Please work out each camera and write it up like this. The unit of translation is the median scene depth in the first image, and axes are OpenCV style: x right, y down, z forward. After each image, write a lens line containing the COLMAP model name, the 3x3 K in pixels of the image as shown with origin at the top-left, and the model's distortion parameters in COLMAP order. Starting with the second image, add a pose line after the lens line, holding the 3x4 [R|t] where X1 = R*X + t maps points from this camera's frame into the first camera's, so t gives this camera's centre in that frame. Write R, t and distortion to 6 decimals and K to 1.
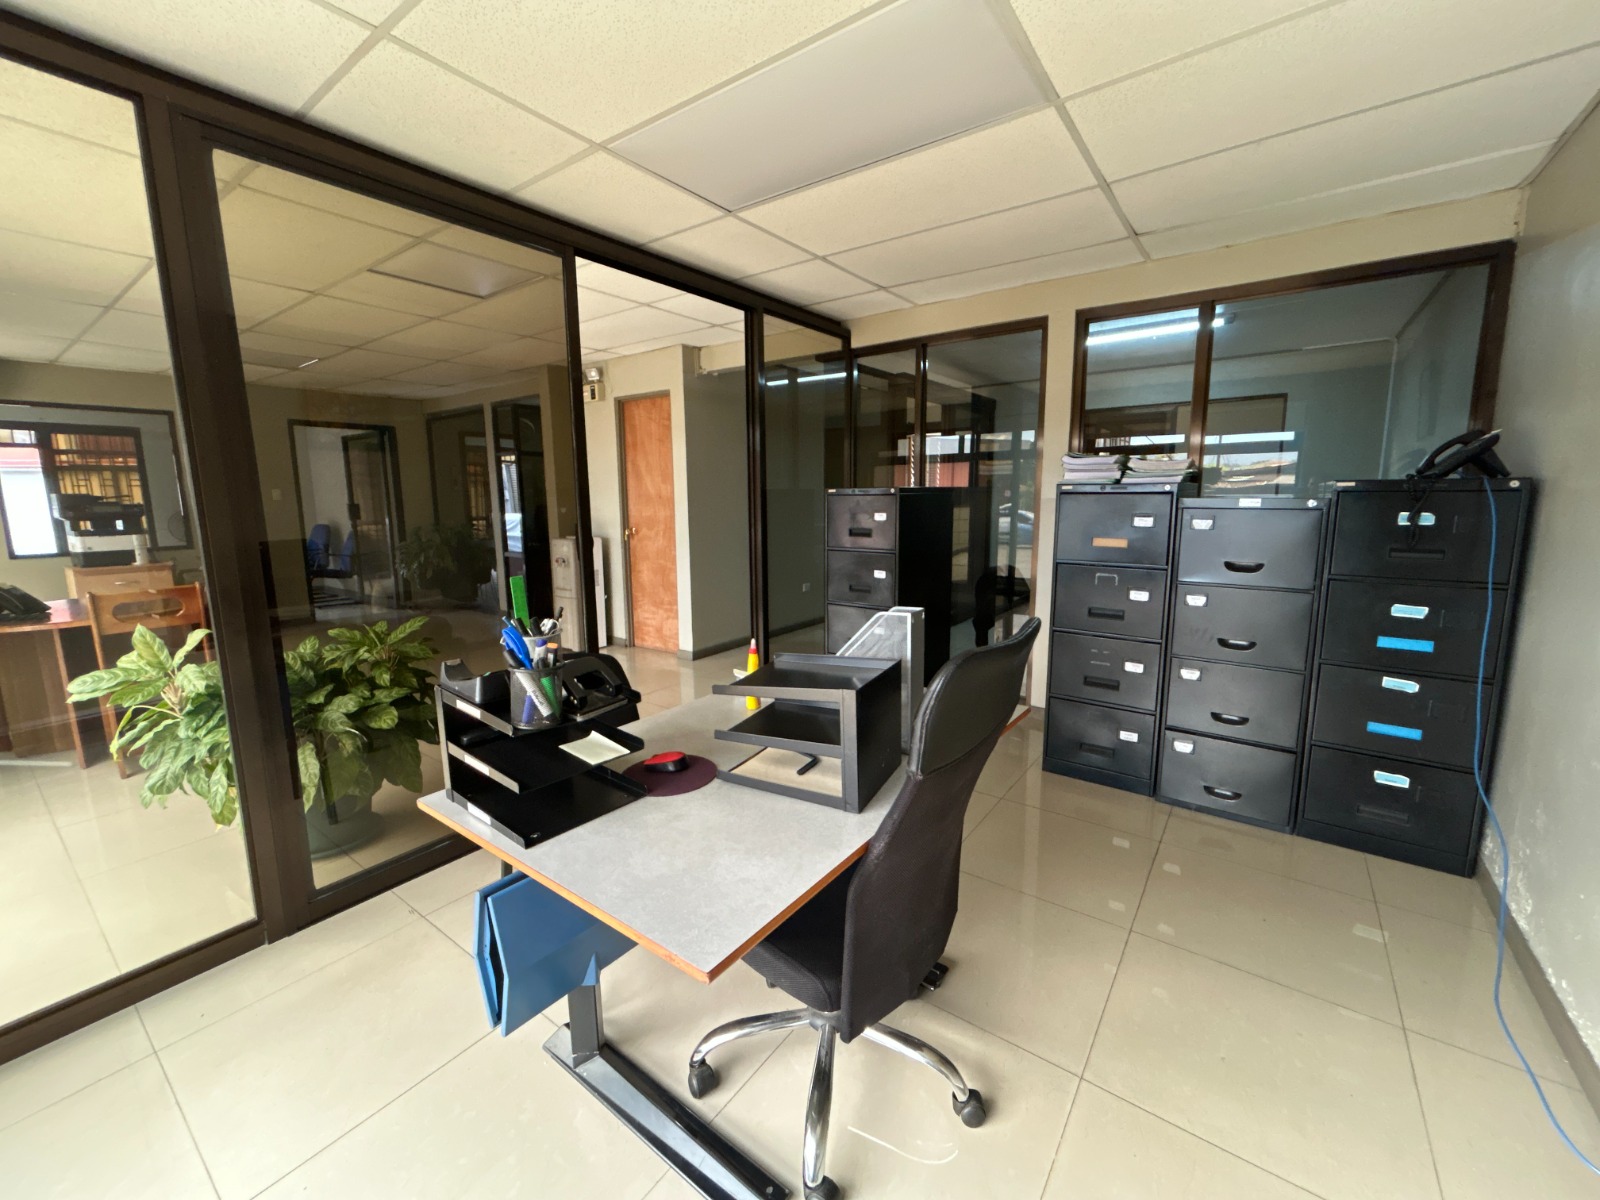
lens RADIAL K [[642.7, 0, 801.9], [0, 642.7, 588.7], [0, 0, 1]] dist [0.000202, 0.000646]
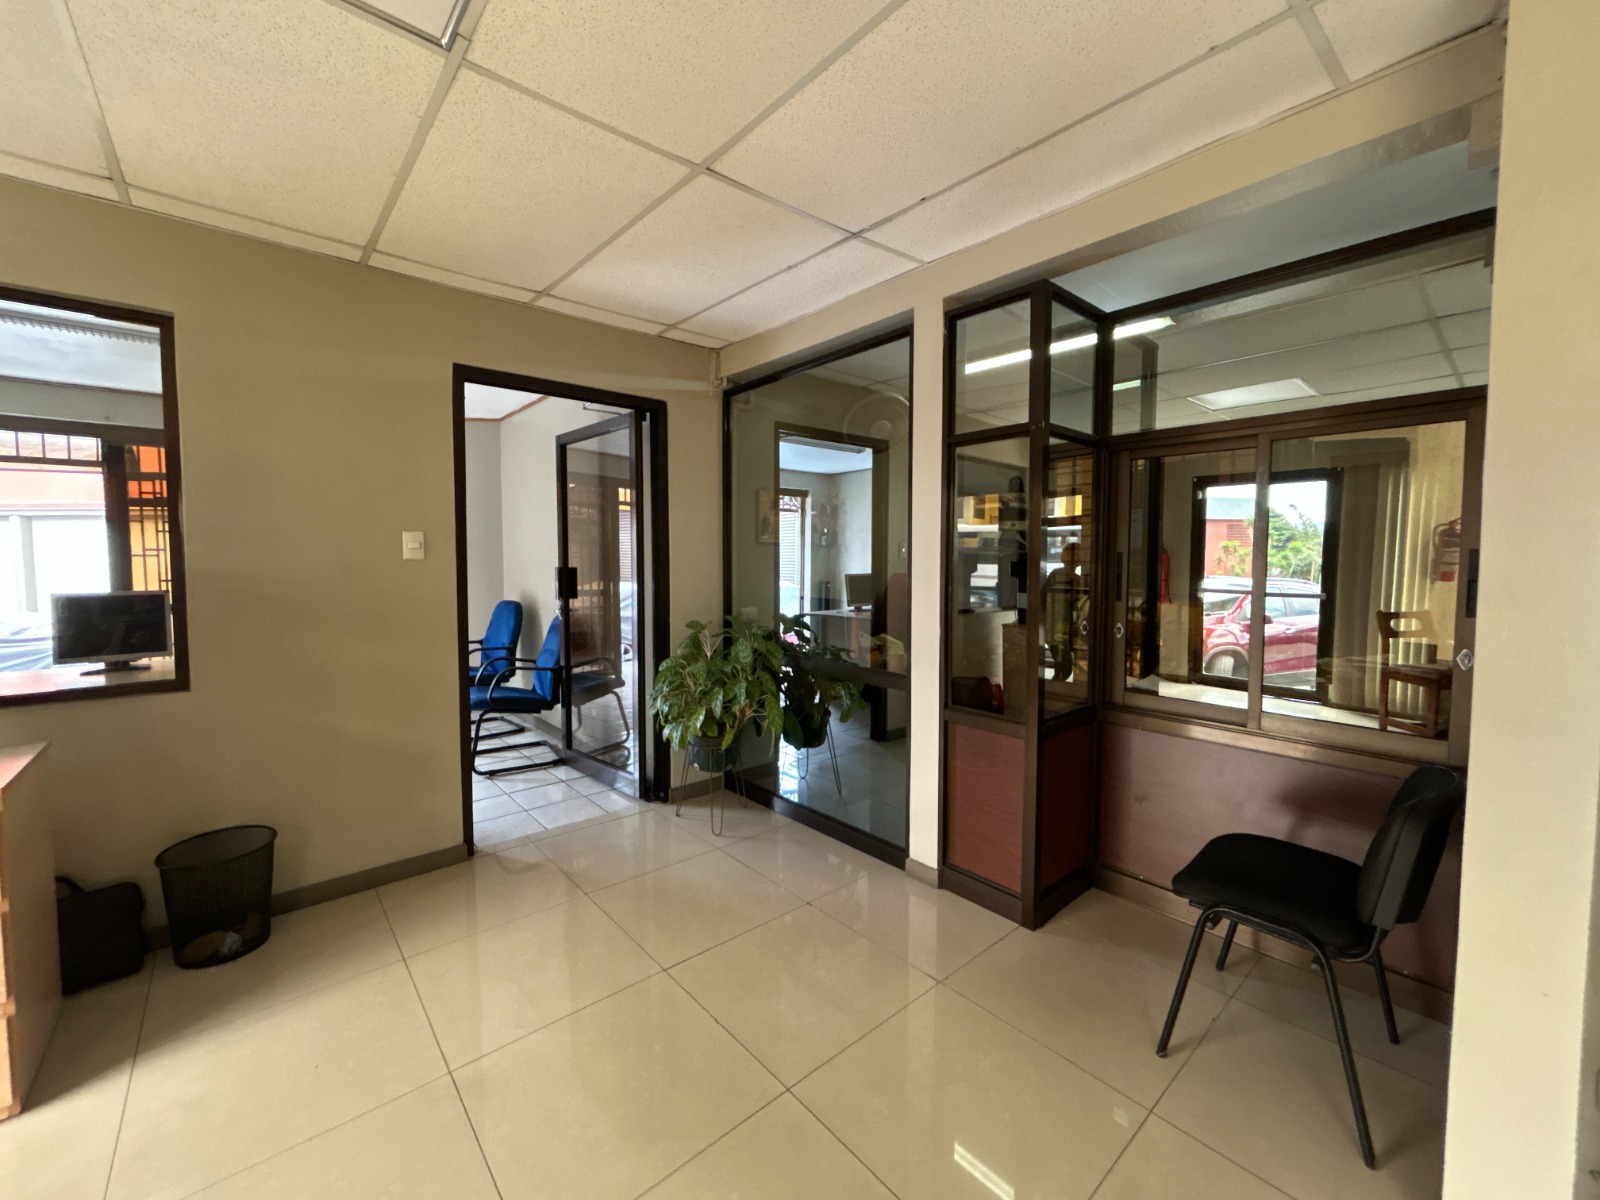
lens RADIAL K [[642.7, 0, 801.2], [0, 642.7, 600.9], [0, 0, 1]] dist [0.000202, 0.000646]
pose [[0.976204, 0.026579, -0.215220, -0.428496], [-0.043779, 0.996181, -0.075547, -0.079921], [0.212391, 0.083171, 0.973639, 0.576512]]
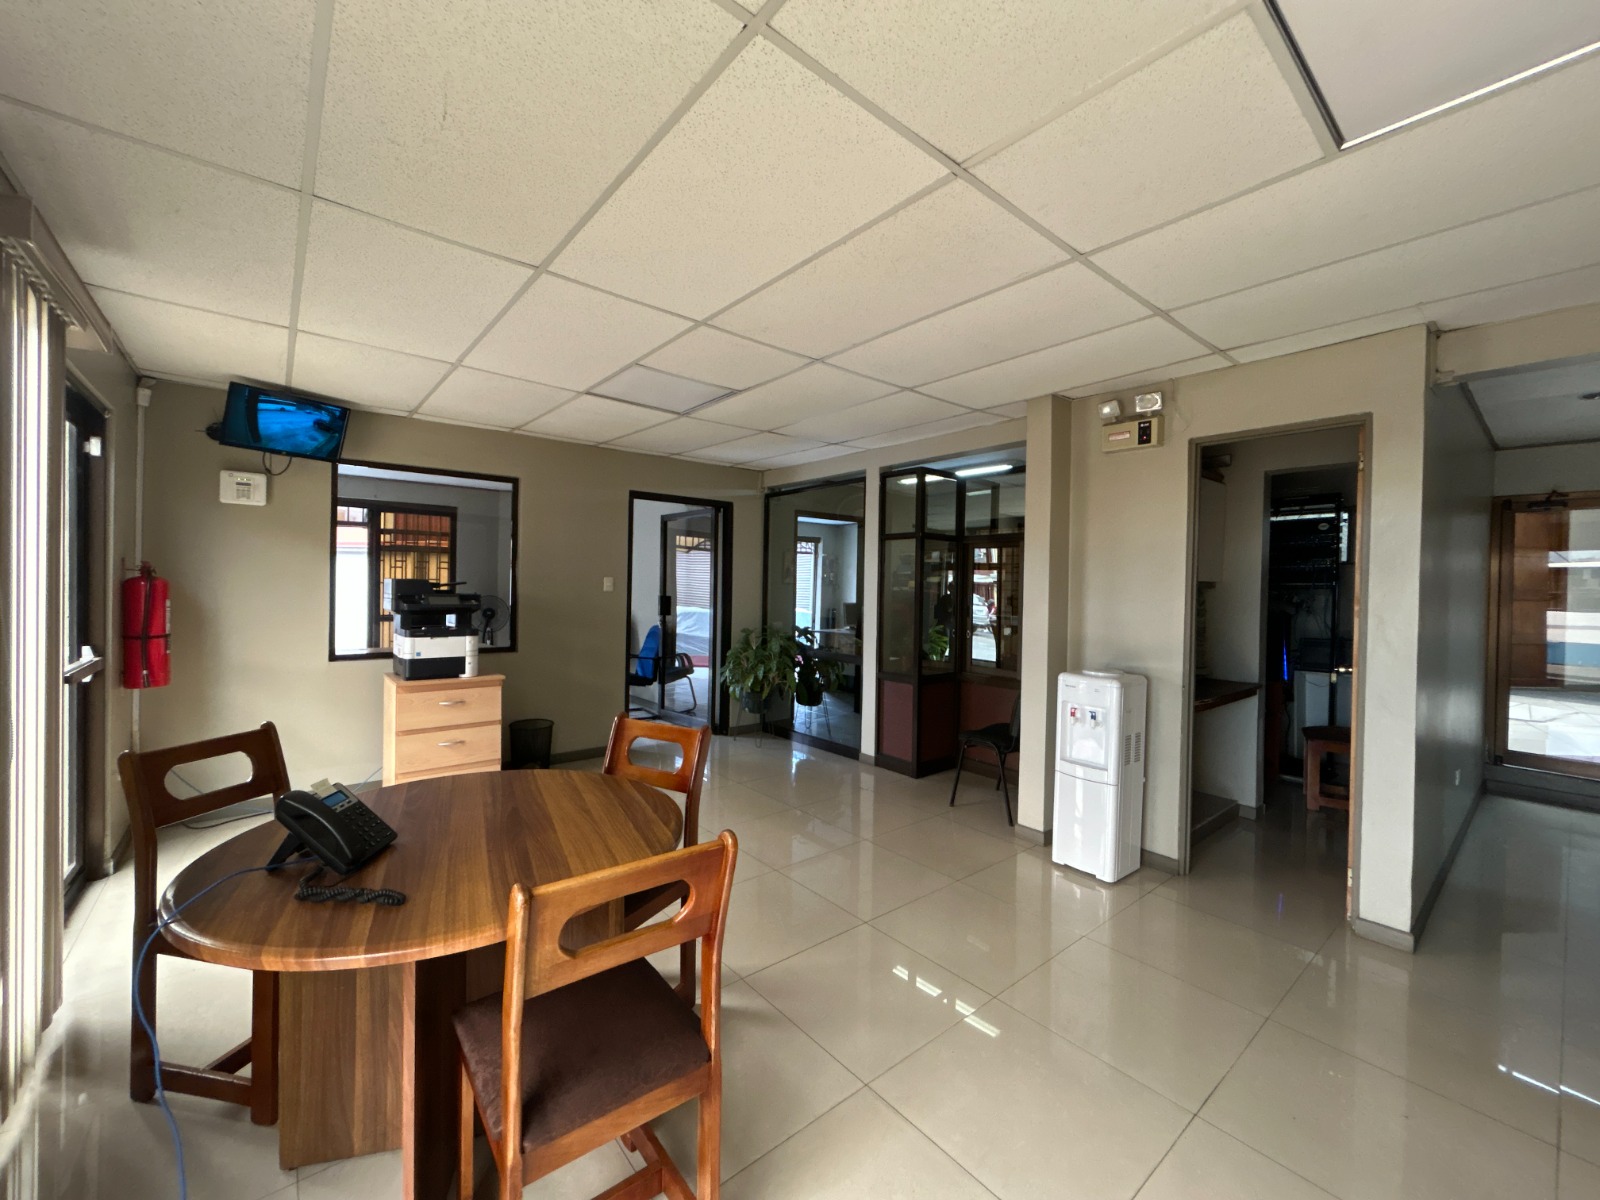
lens RADIAL K [[642.7, 0, 799.7], [0, 642.7, 594.1], [0, 0, 1]] dist [0.000202, 0.000646]
pose [[0.968803, 0.031337, -0.245841, -0.346675], [-0.064174, 0.989860, -0.126721, -0.044069], [0.239378, 0.138544, 0.960991, 0.267340]]
